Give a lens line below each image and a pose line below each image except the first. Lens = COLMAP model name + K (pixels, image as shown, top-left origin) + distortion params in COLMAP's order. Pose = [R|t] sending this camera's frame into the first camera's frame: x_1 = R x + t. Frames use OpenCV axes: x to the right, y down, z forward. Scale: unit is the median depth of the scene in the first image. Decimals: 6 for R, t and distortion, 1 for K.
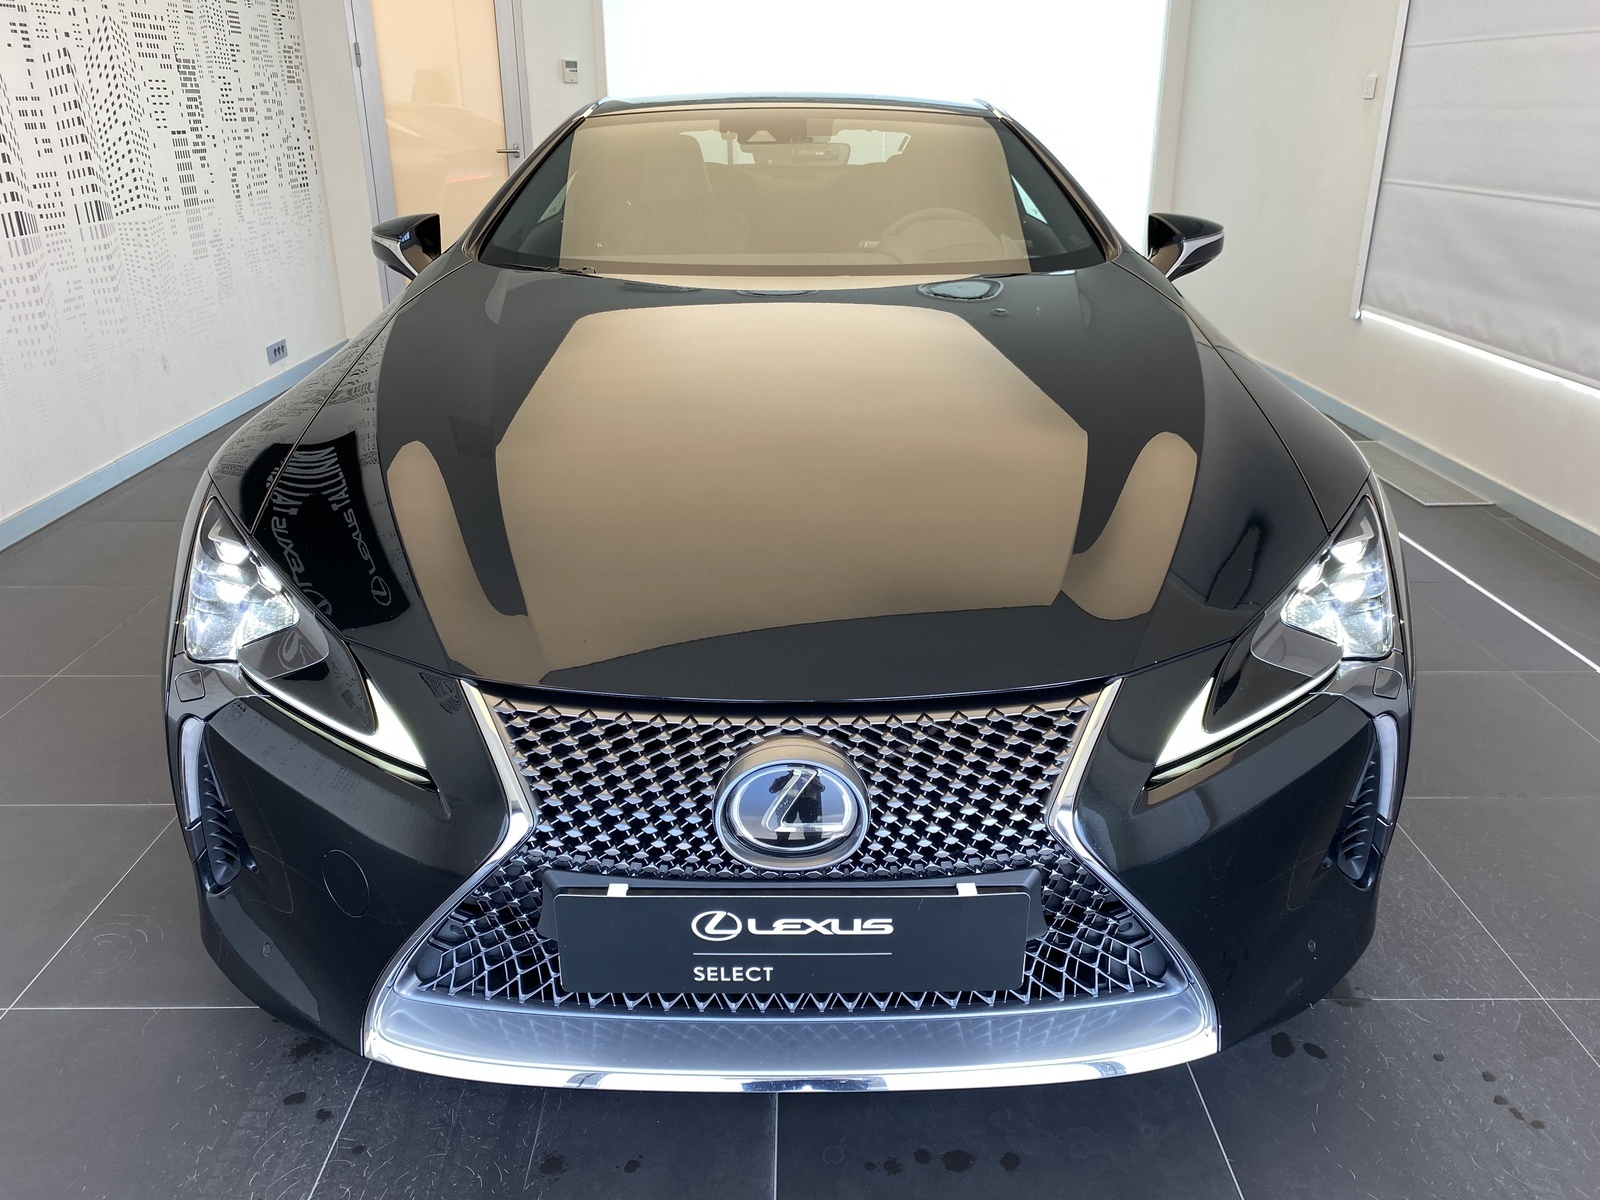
lens RADIAL K [[1219.1, 0, 844.7], [0, 1219.1, 599.8], [0, 0, 1]] dist [-0.001657, 0.002325]
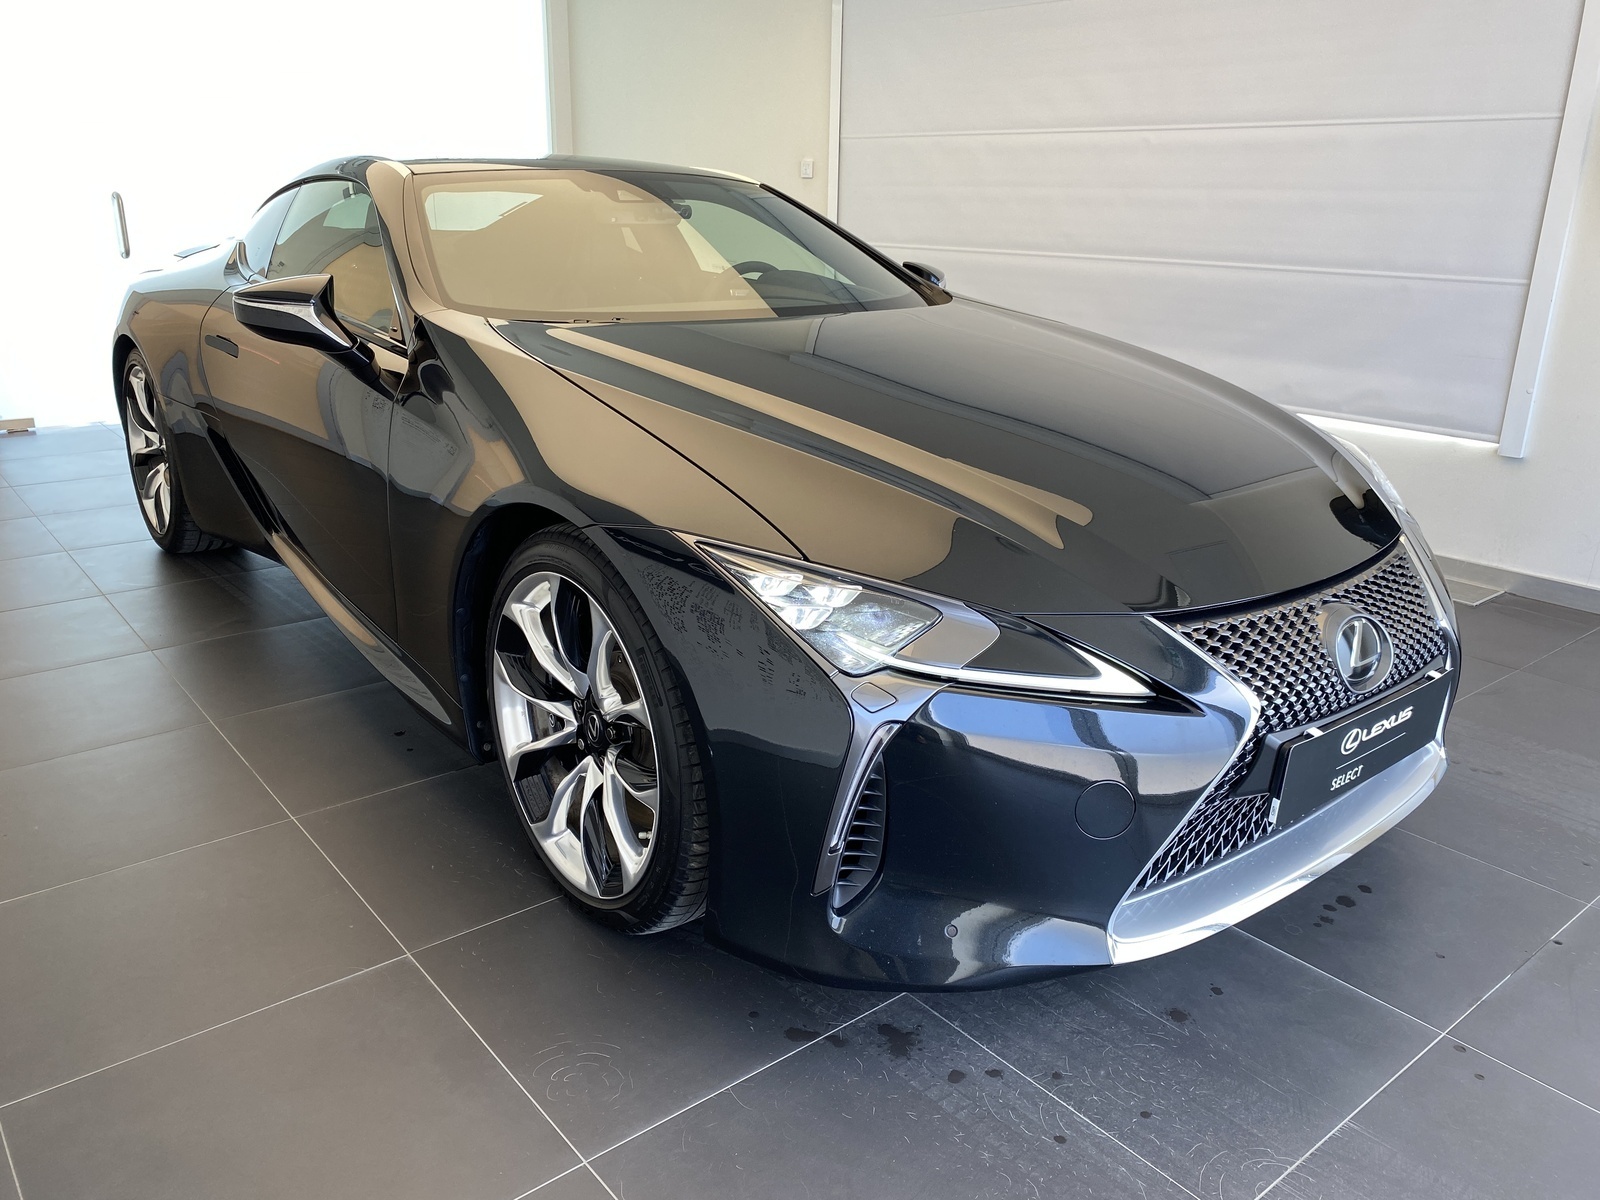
lens RADIAL K [[1219.1, 0, 844.7], [0, 1219.1, 599.8], [0, 0, 1]] dist [-0.001657, 0.002325]
pose [[0.788138, -0.190362, 0.585322, -1.294217], [0.221947, 0.974889, 0.018208, -0.041077], [-0.574090, 0.115560, 0.810597, 0.180164]]
